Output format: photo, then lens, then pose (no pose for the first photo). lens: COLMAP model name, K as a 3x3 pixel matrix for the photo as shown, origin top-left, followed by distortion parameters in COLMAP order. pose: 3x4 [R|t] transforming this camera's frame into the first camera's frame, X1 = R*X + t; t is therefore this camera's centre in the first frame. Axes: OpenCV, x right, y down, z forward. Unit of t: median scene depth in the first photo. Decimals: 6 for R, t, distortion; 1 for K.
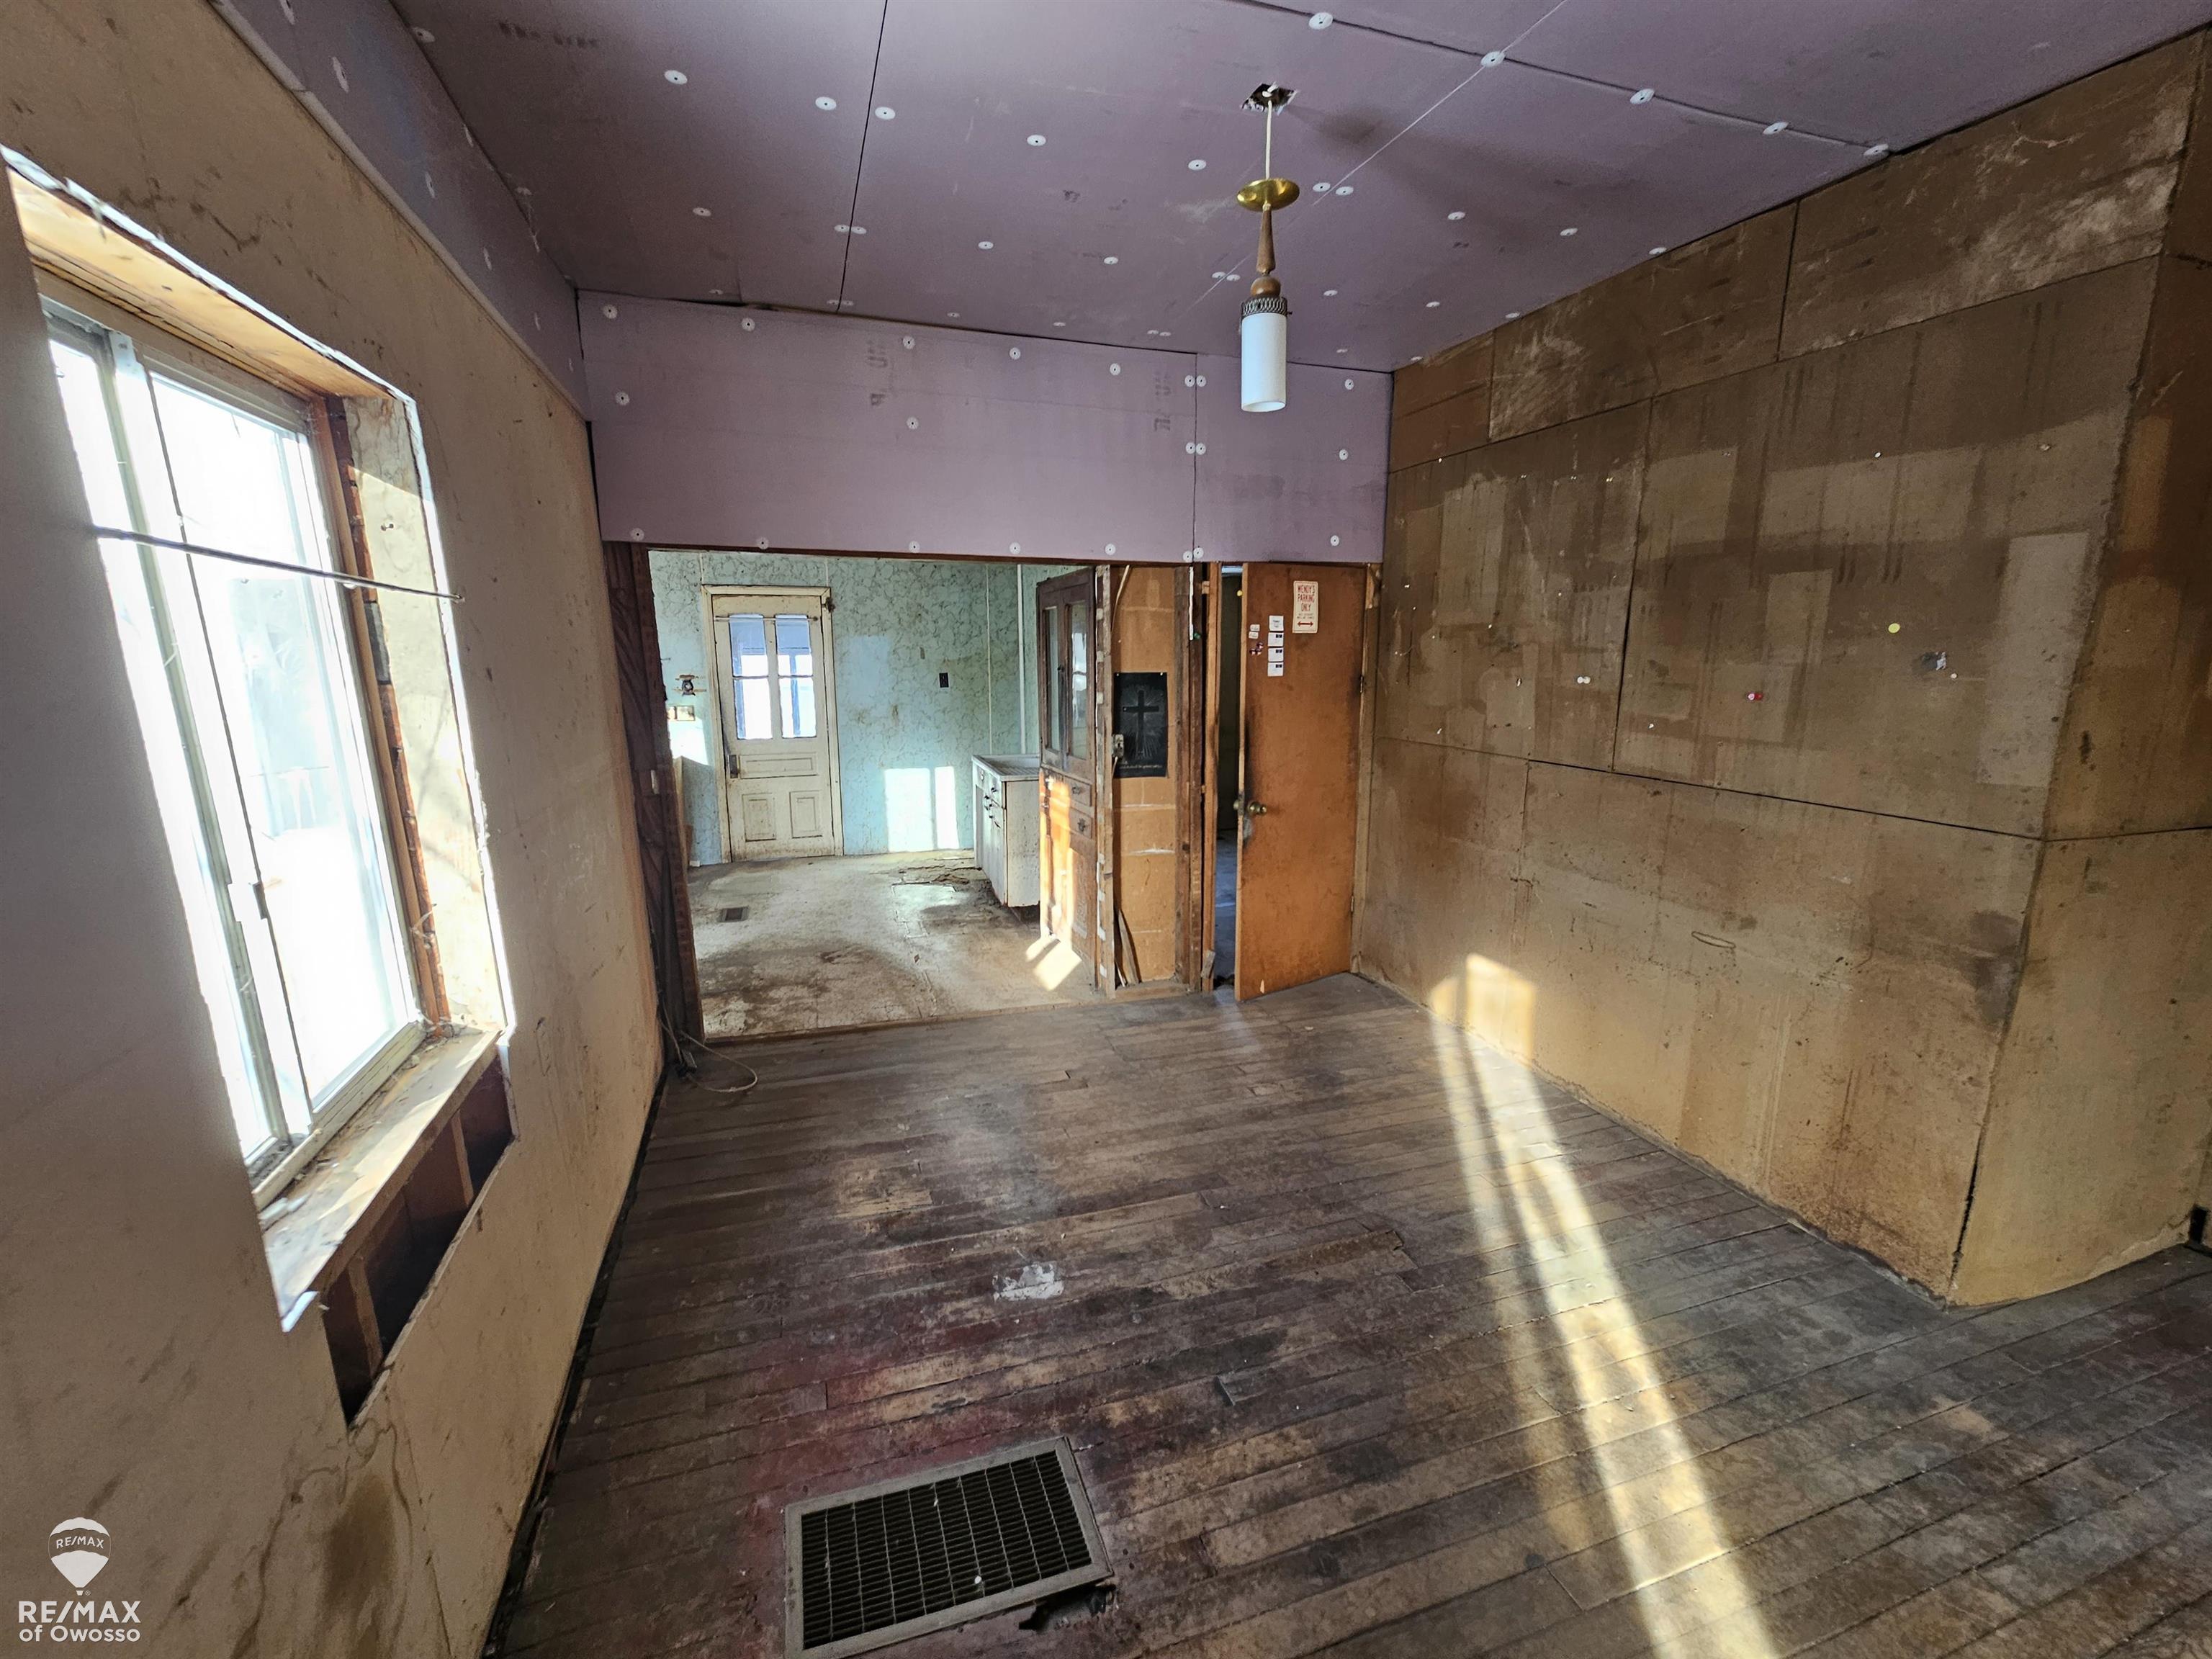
lens RADIAL K [[902.8, 0, 1086.9], [0, 902.8, 826.8], [0, 0, 1]] dist [-0.003879, -0.001163]
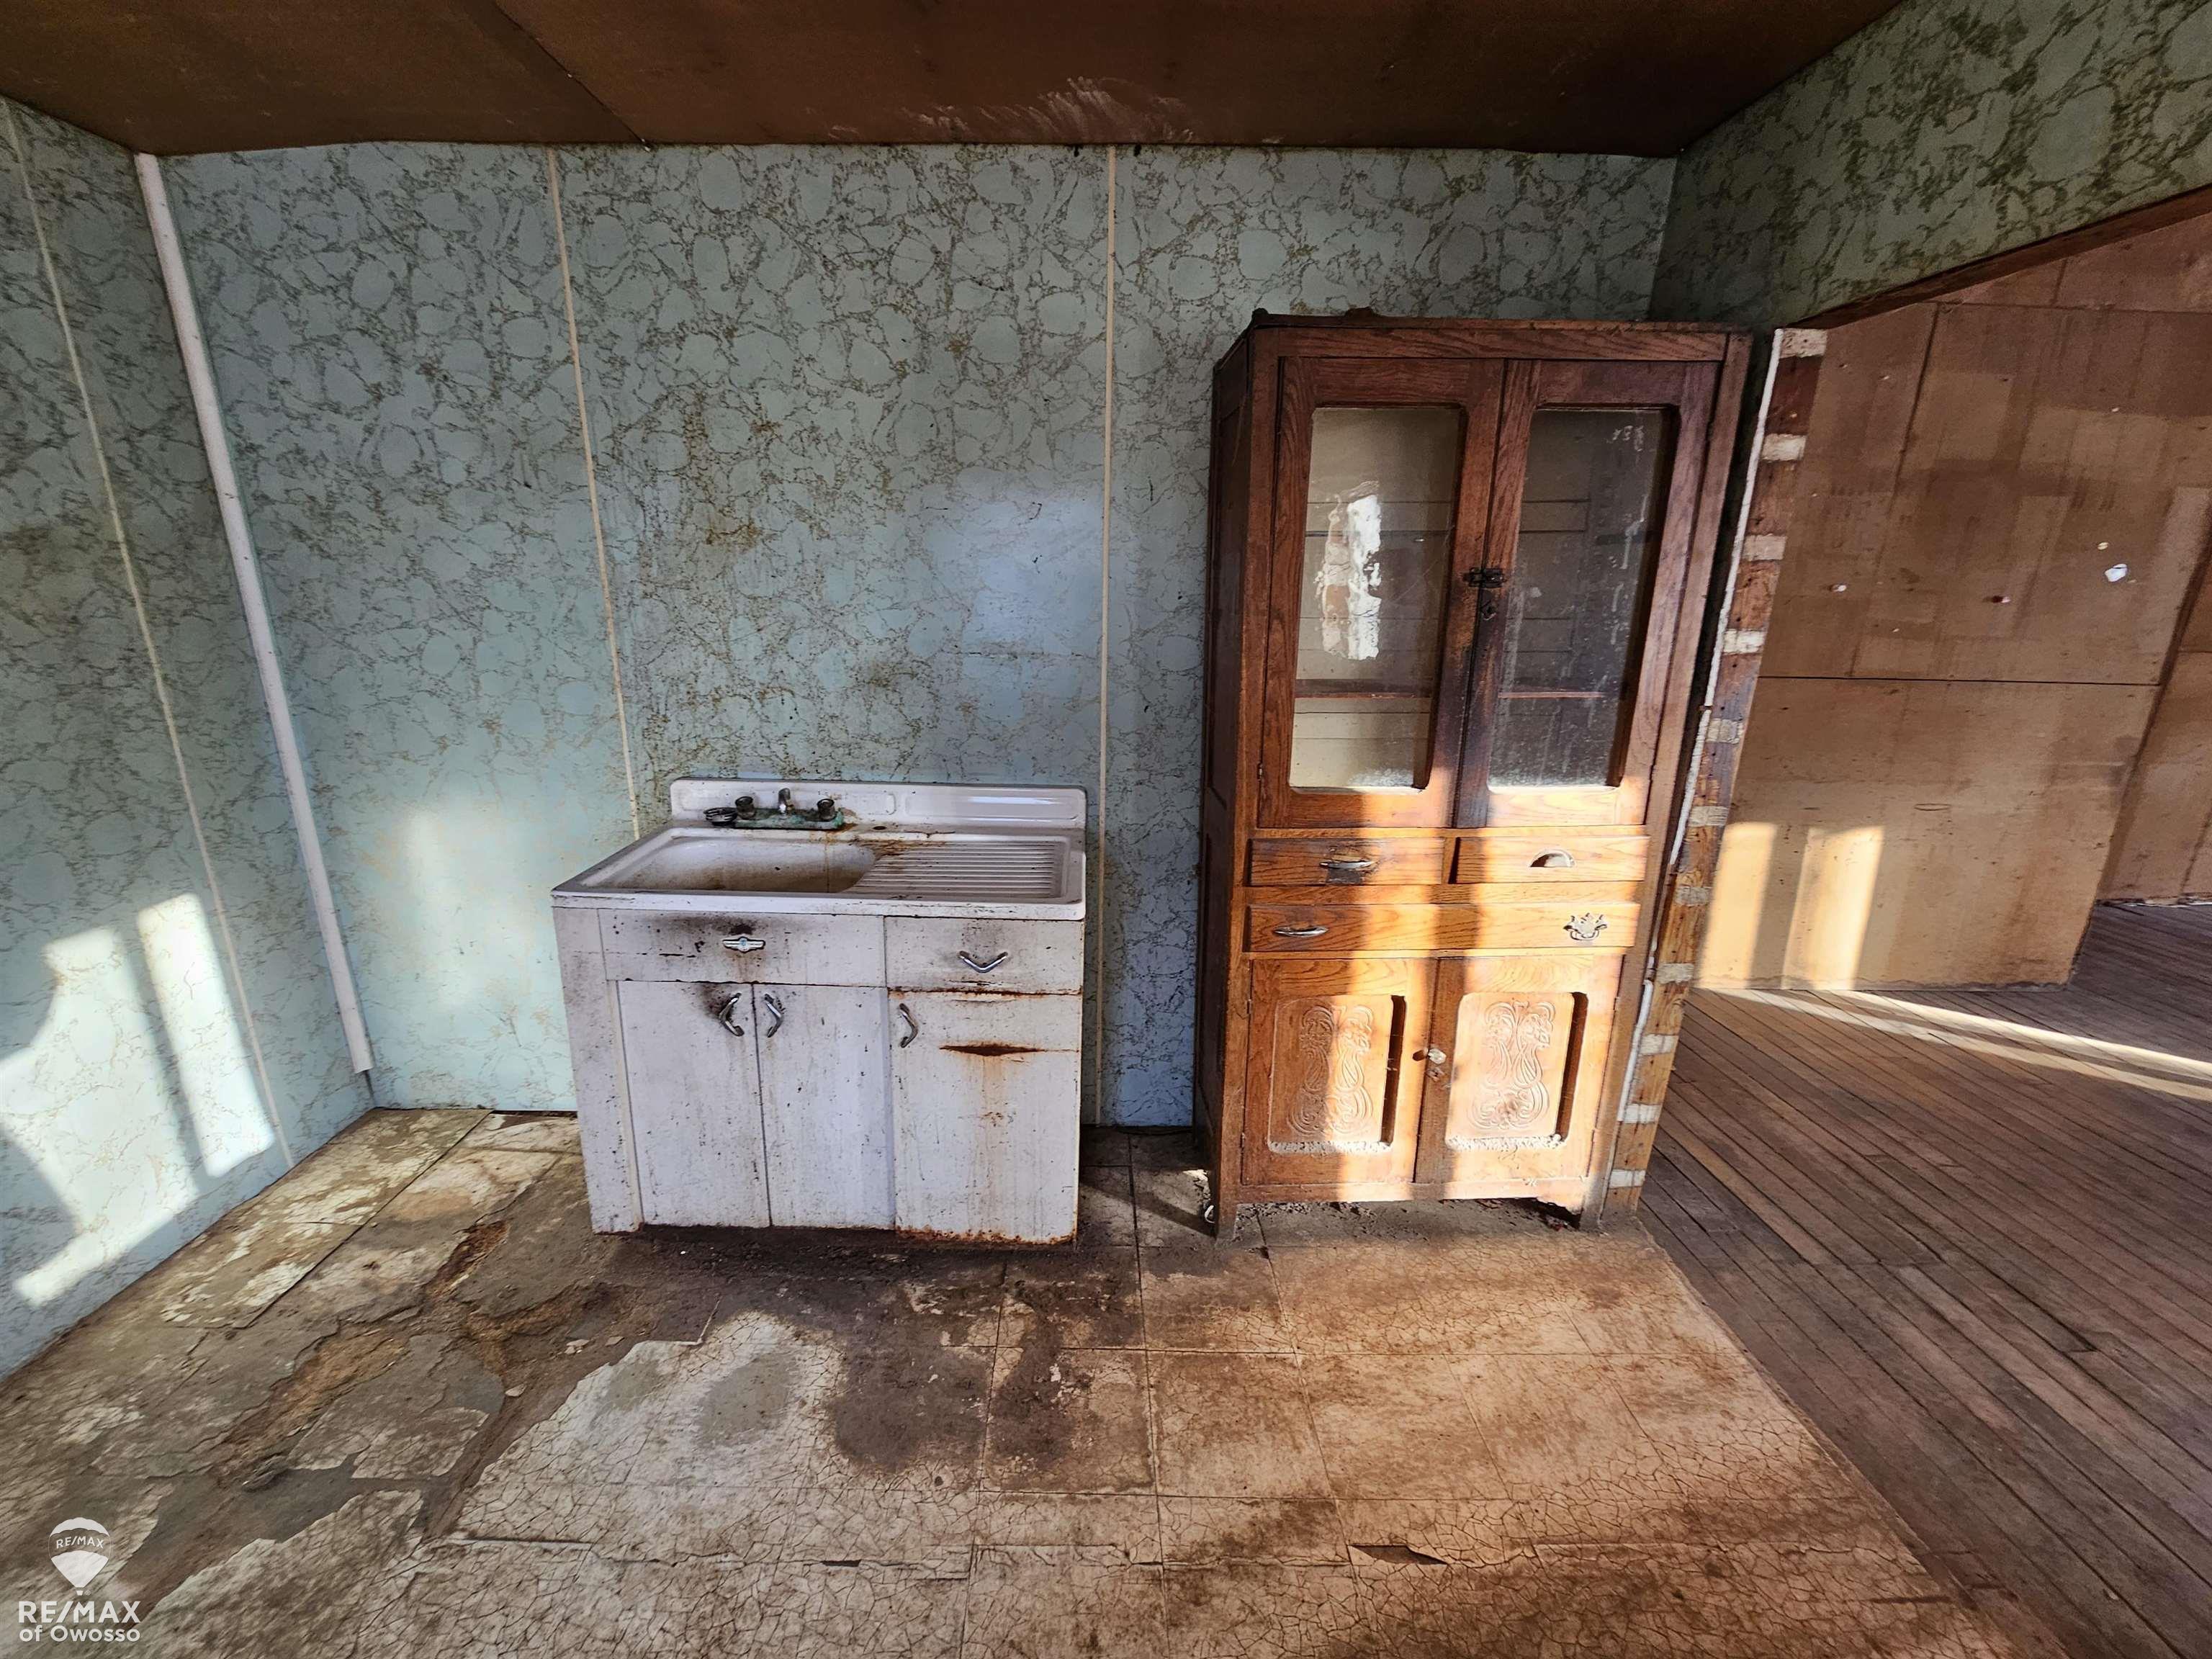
lens RADIAL K [[902.8, 0, 1105.7], [0, 902.8, 825.8], [0, 0, 1]] dist [-0.003879, -0.001163]
pose [[0.285649, -0.249150, 0.925380, -0.683837], [0.168963, 0.963580, 0.207279, -0.264083], [-0.943322, 0.097146, 0.317343, 1.541553]]
